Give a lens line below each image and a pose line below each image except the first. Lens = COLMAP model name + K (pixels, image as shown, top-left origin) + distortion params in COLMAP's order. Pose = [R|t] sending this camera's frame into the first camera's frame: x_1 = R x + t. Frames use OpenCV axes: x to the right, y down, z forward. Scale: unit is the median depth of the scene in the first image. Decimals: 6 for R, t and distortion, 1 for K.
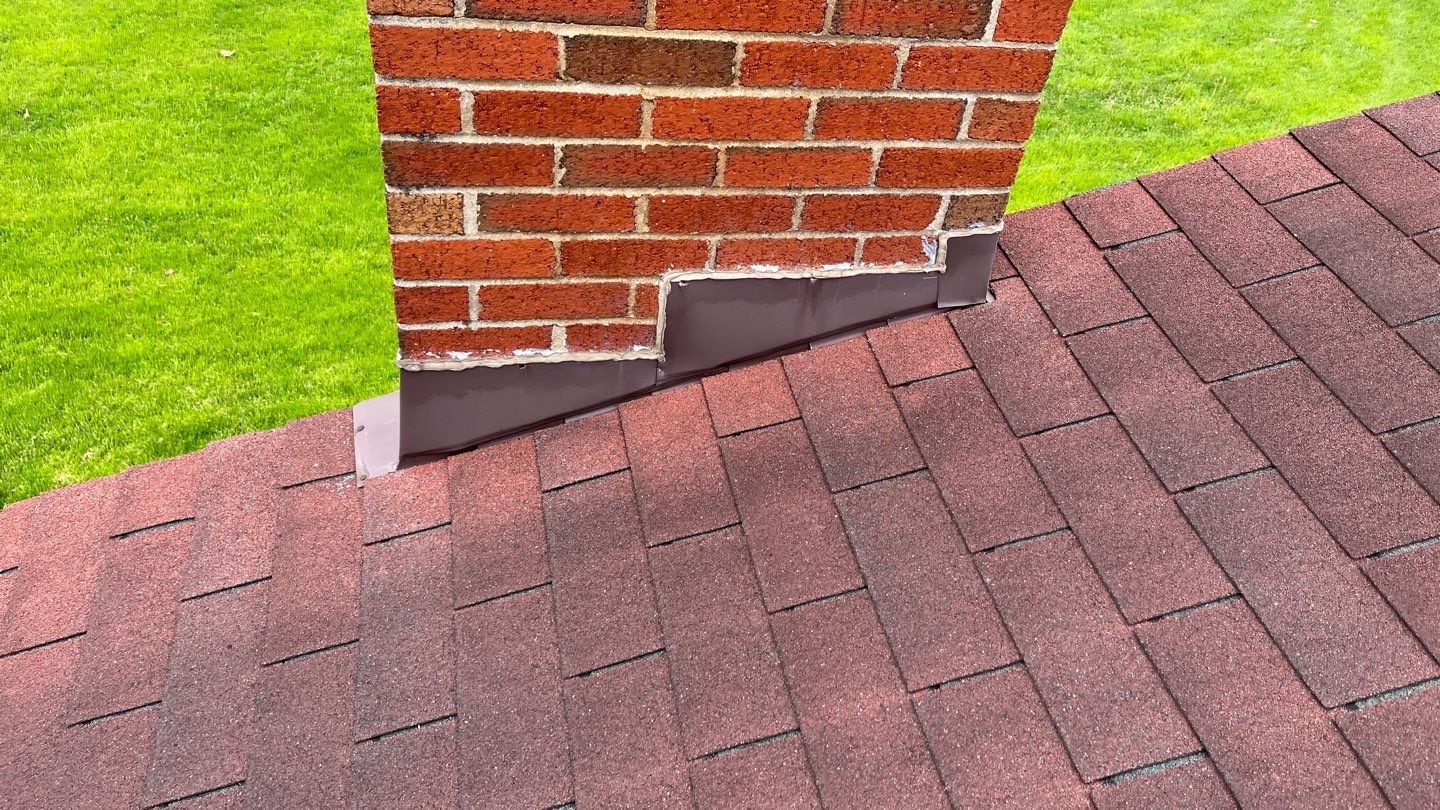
lens RADIAL K [[1043.0, 0, 733.1], [0, 1043.0, 431.9], [0, 0, 1]] dist [0.055951, -0.068861]
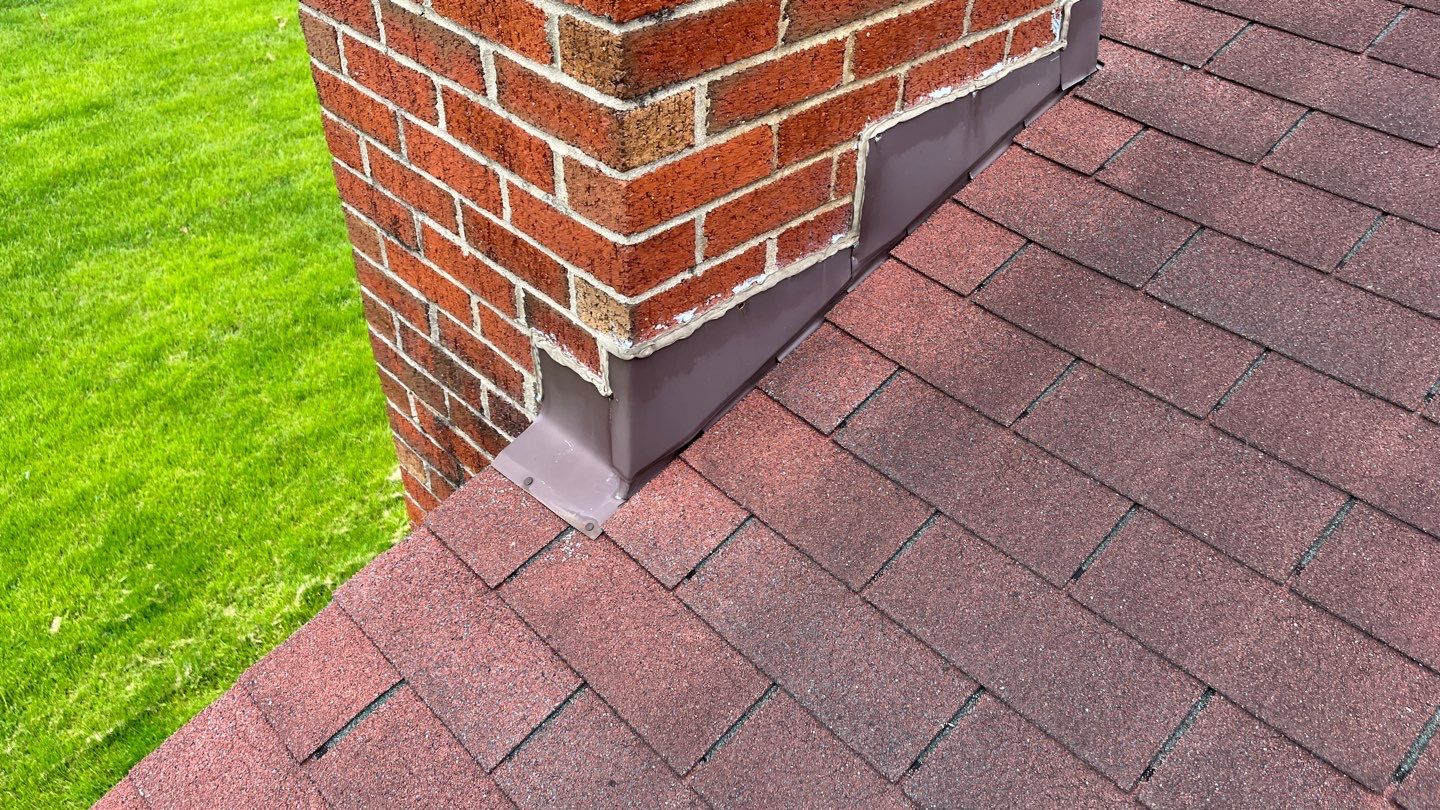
lens RADIAL K [[1043.0, 0, 733.1], [0, 1043.0, 431.9], [0, 0, 1]] dist [0.055951, -0.068861]
pose [[0.853791, -0.412972, 0.317008, -0.516997], [0.406524, 0.909236, 0.089595, -0.050244], [-0.325235, 0.052376, 0.944182, 0.253810]]
